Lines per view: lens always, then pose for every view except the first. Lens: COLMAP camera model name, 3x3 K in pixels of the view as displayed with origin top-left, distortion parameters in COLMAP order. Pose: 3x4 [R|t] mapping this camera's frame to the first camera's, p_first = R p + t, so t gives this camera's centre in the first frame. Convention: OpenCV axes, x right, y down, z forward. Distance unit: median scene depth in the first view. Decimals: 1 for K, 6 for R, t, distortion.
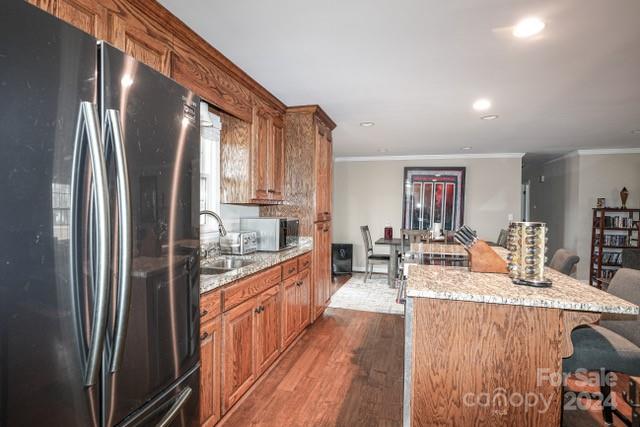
lens RADIAL K [[318.8, 0, 320.5], [0, 318.8, 215.6], [0, 0, 1]] dist [-0.016860, 0.001629]
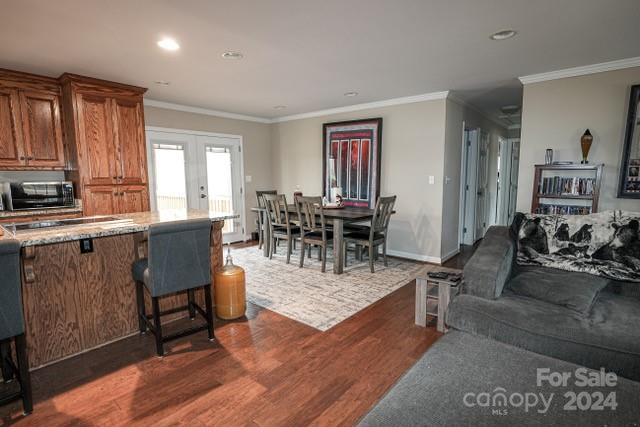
lens RADIAL K [[318.8, 0, 321.0], [0, 318.8, 214.7], [0, 0, 1]] dist [-0.016860, 0.001629]
pose [[0.917636, 0.033283, -0.396027, 0.639790], [0.005743, 0.995272, 0.096953, 0.011885], [0.397381, -0.091242, 0.913106, 0.184635]]
